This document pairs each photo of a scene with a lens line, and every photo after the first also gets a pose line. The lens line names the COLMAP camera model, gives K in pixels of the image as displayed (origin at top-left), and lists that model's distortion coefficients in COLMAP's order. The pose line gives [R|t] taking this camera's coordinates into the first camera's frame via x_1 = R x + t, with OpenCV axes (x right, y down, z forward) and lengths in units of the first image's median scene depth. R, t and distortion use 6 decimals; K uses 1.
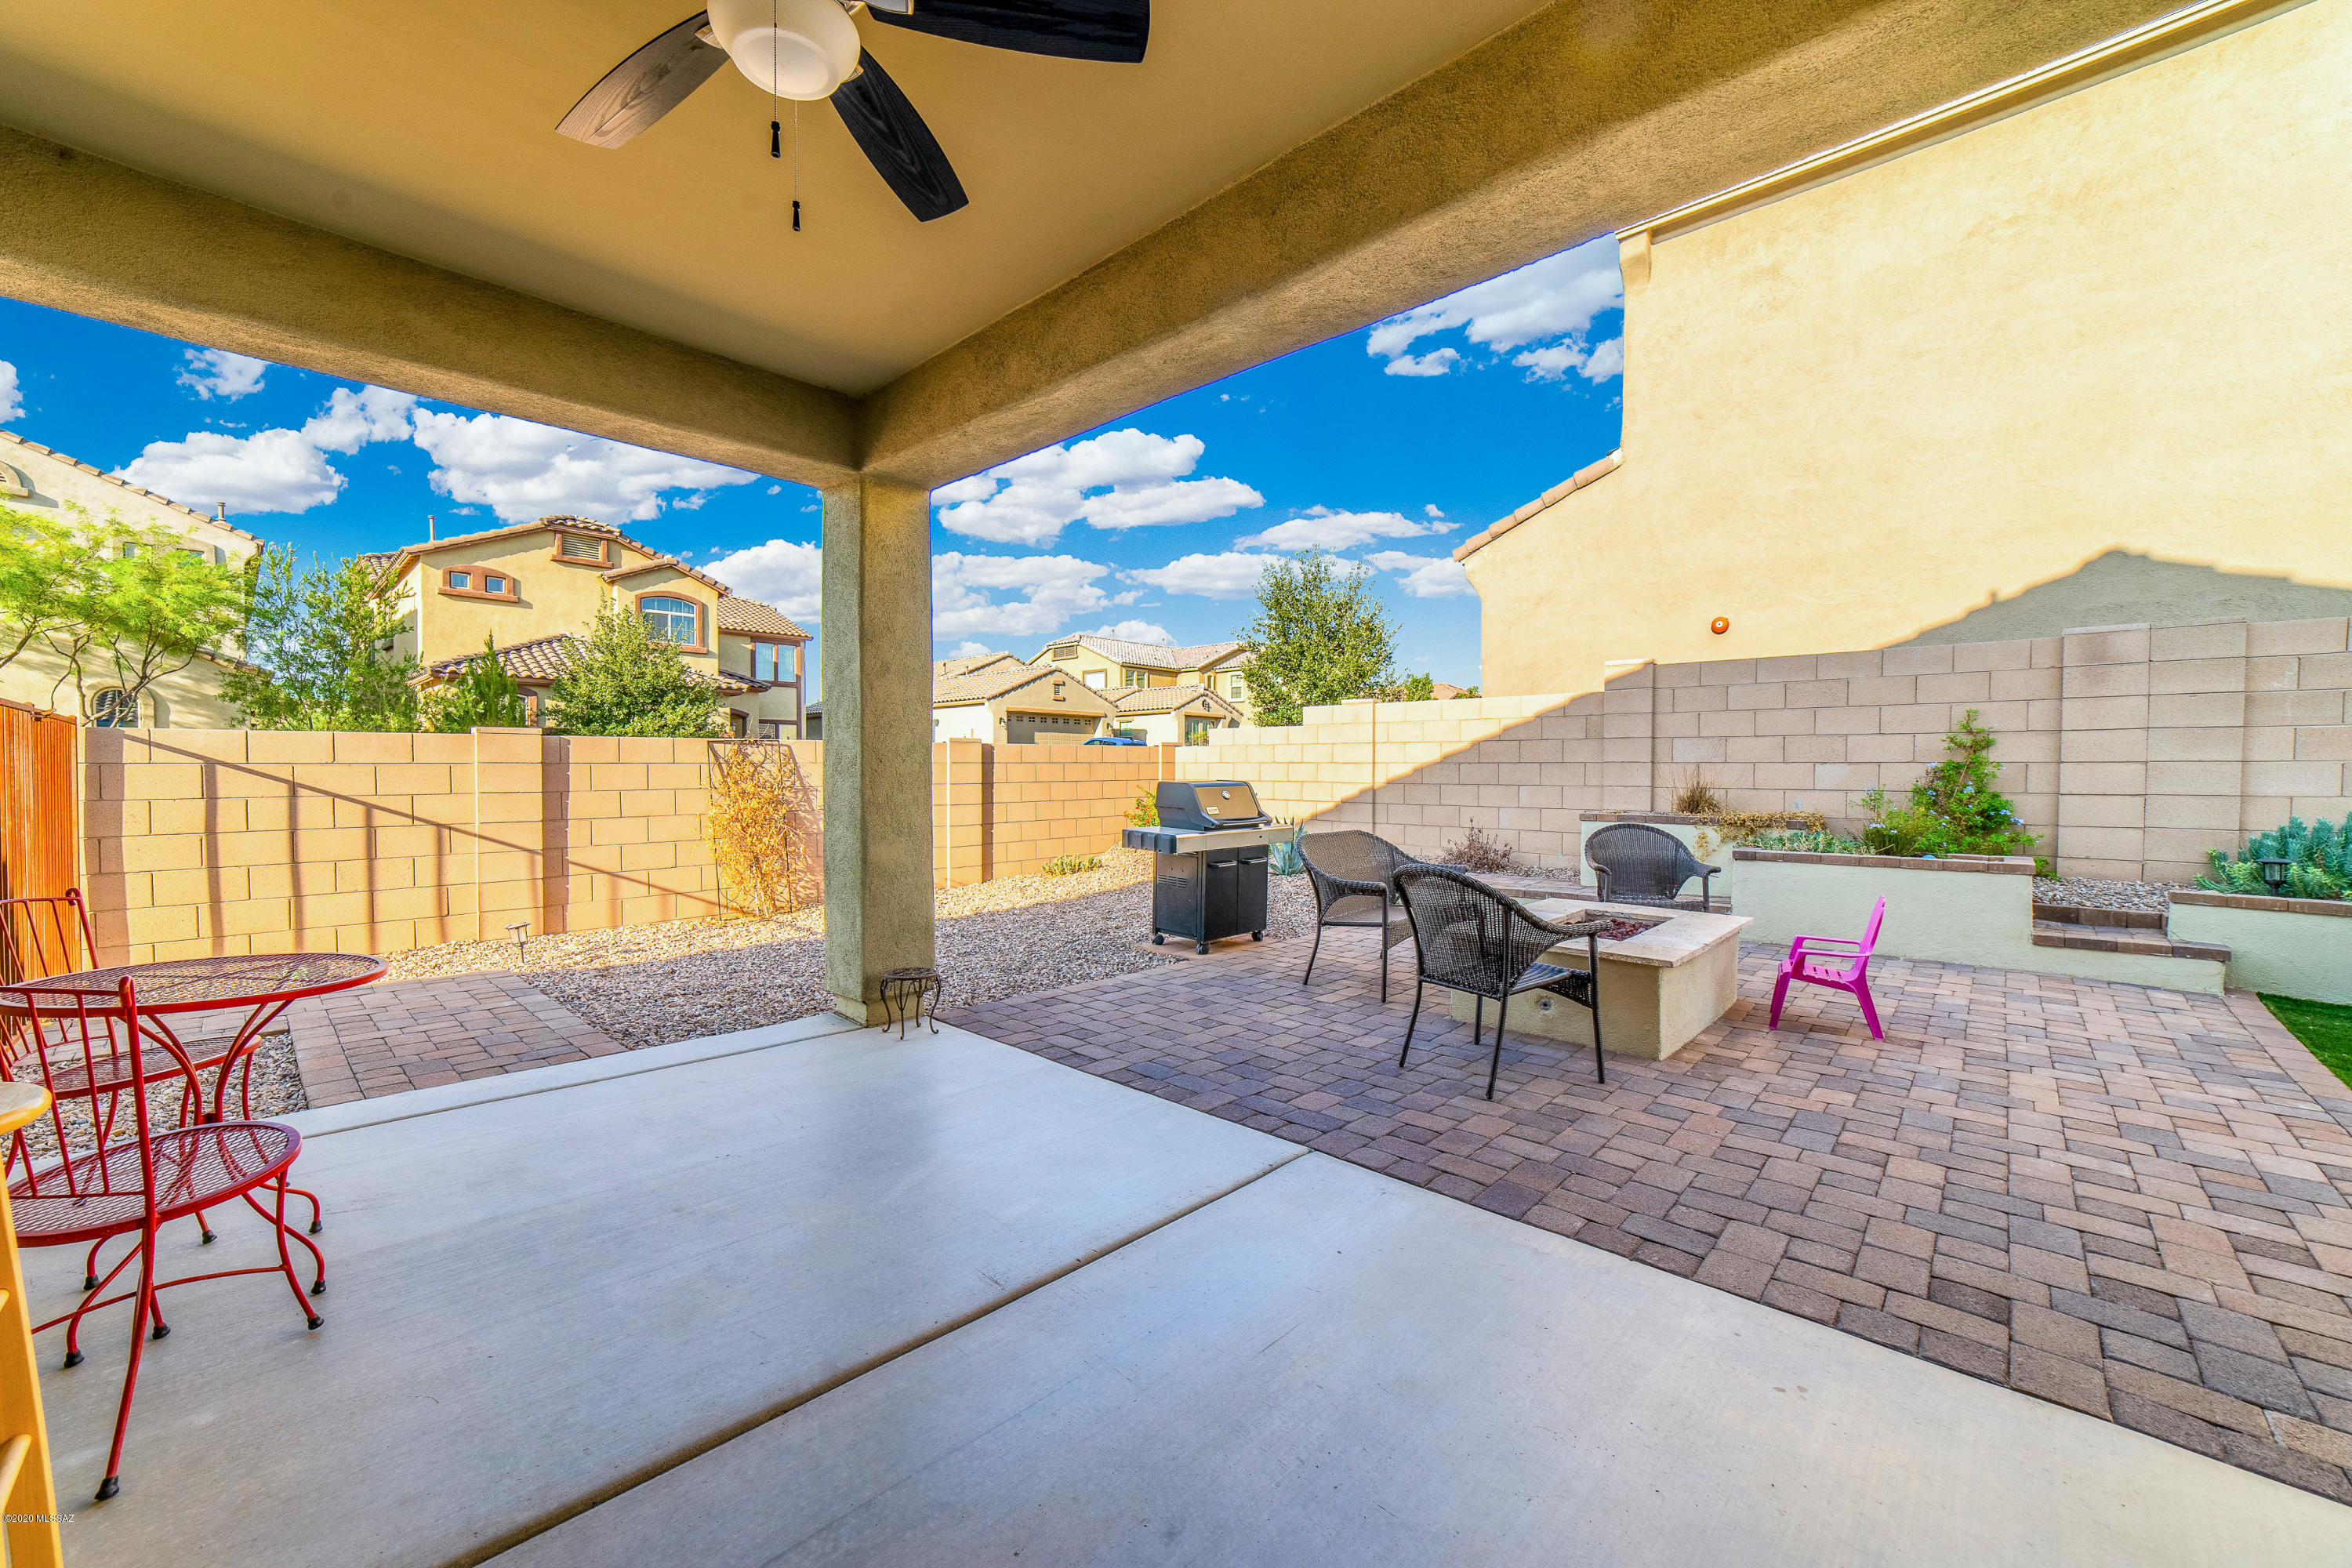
lens RADIAL K [[926.5, 0, 1176.0], [0, 926.5, 784.0], [0, 0, 1]] dist [-0.002113, -0.000090]
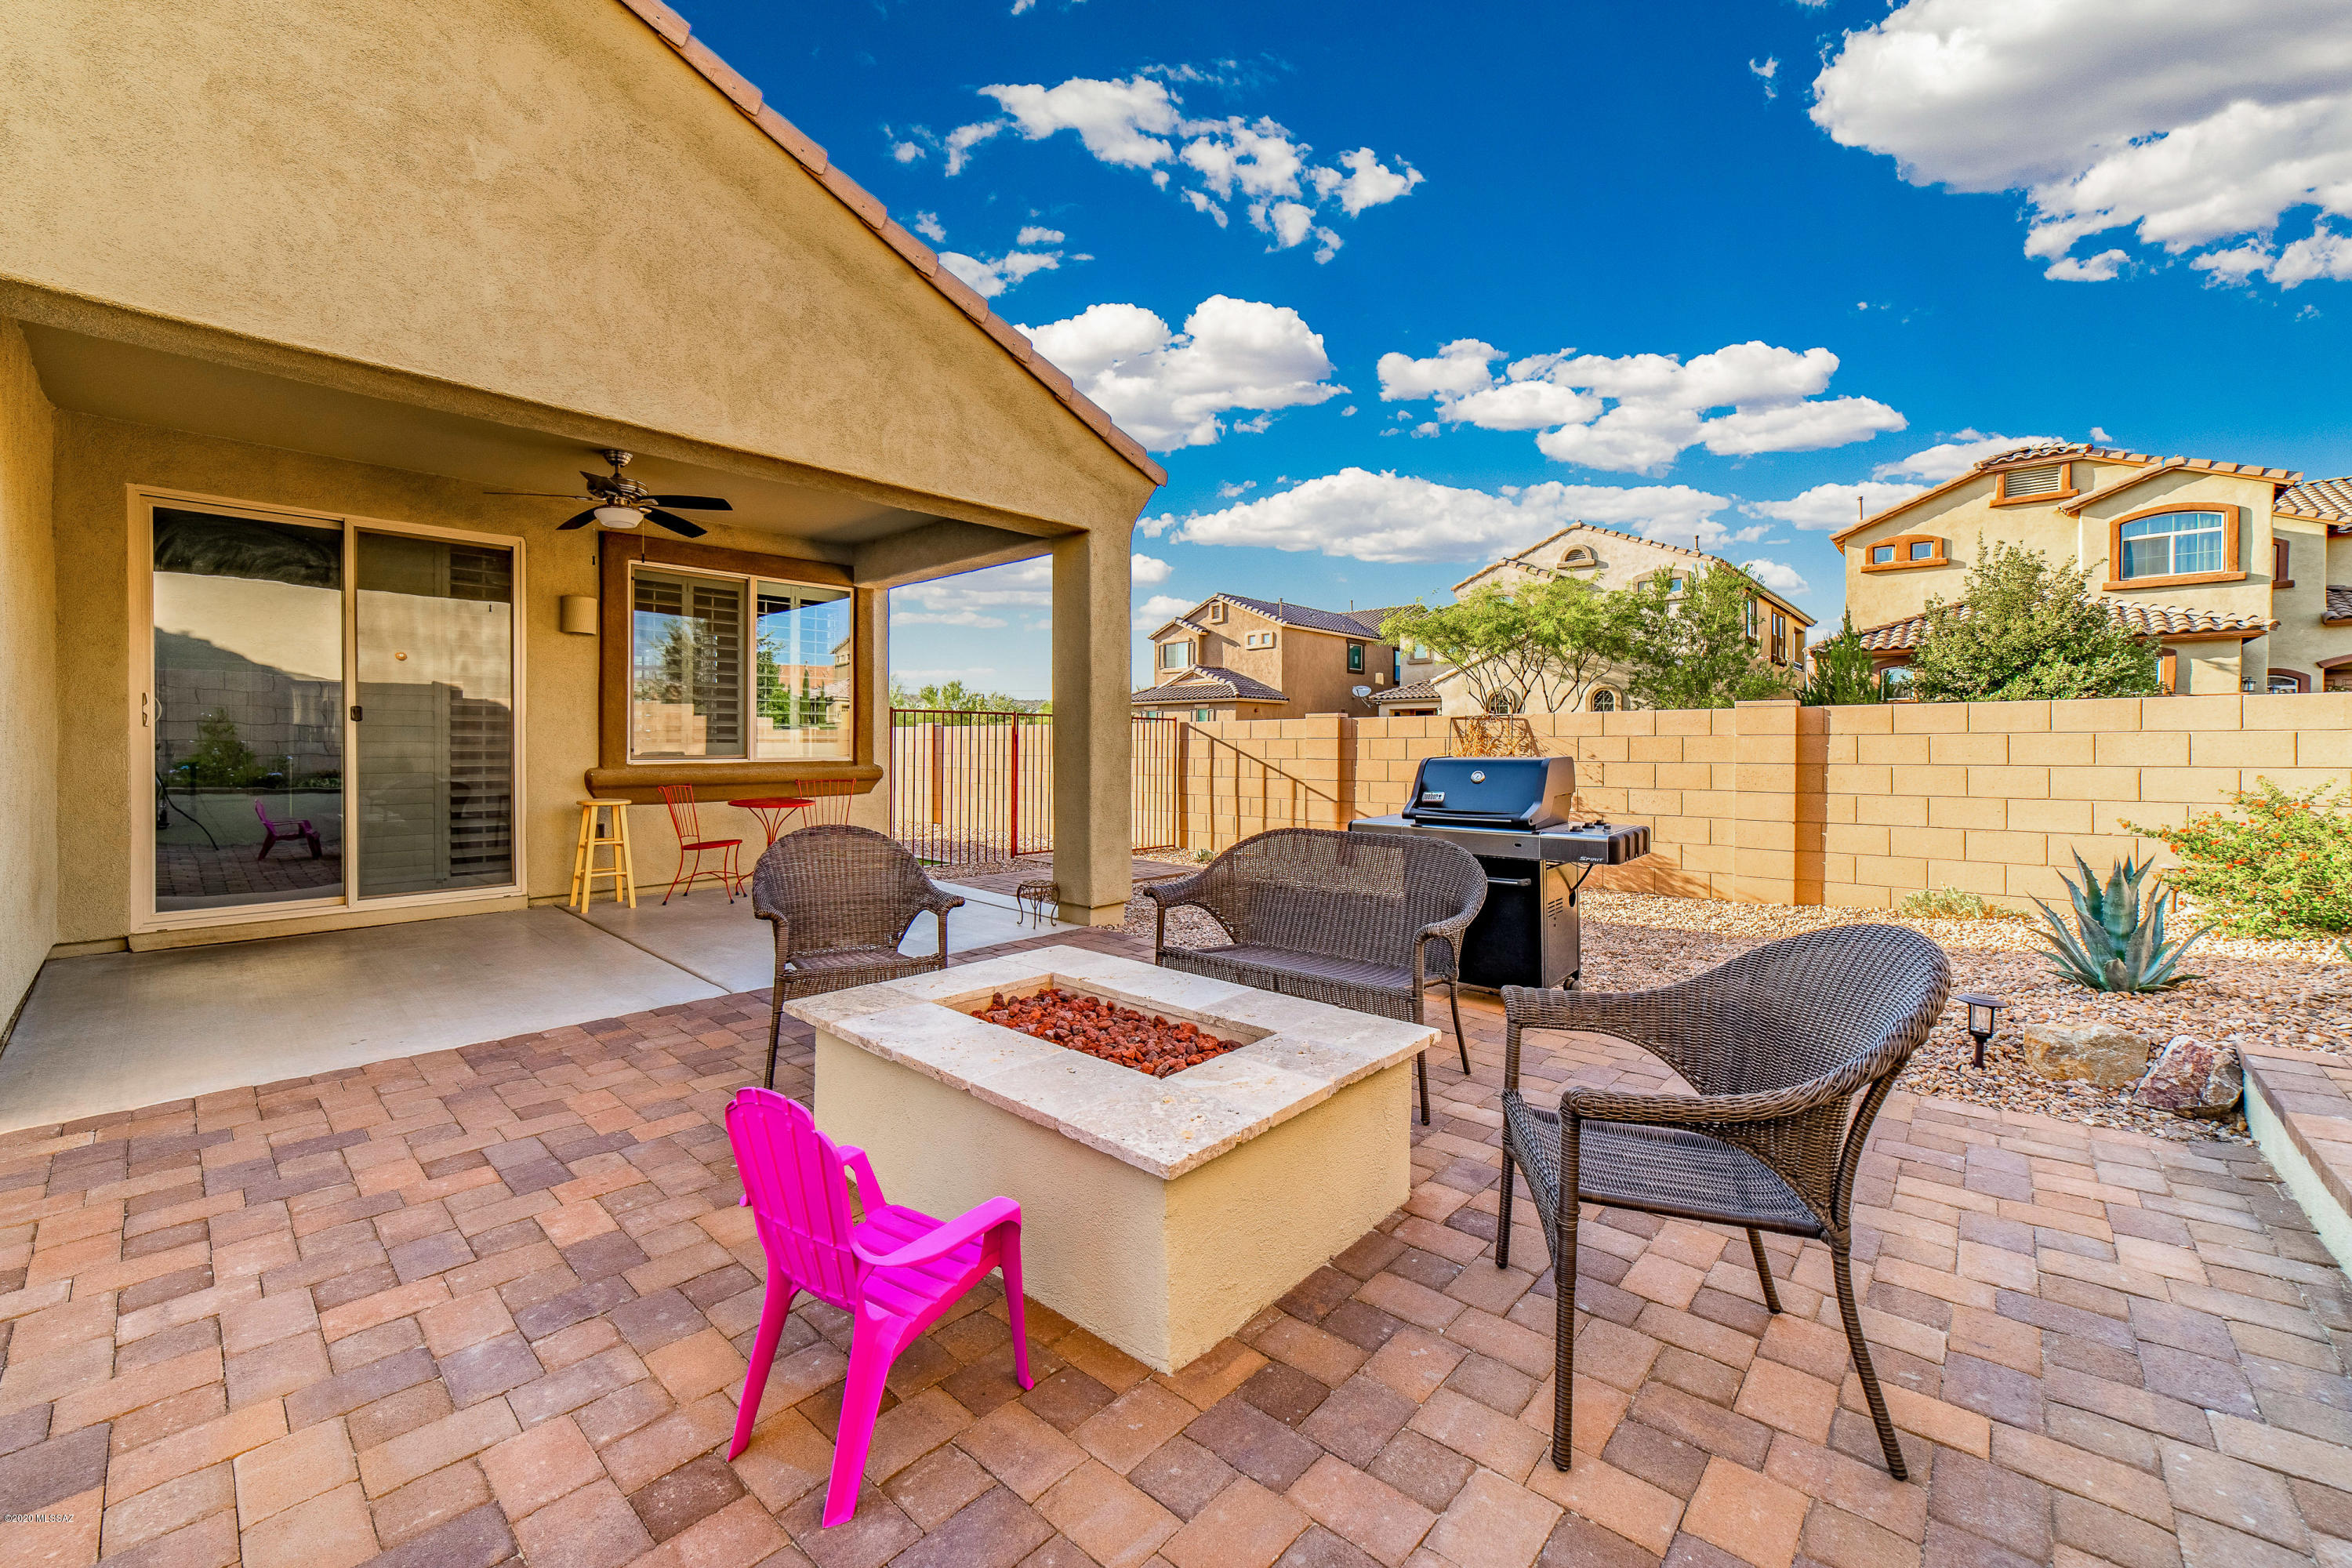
lens RADIAL K [[950.5, 0, 1161.4], [0, 950.5, 742.7], [0, 0, 1]] dist [-0.000756, 0.000213]
pose [[-0.018832, -0.002811, -0.999819, 0.559100], [-0.019771, 0.999802, -0.002439, -0.005518], [0.999627, 0.019722, -0.018884, 0.575301]]
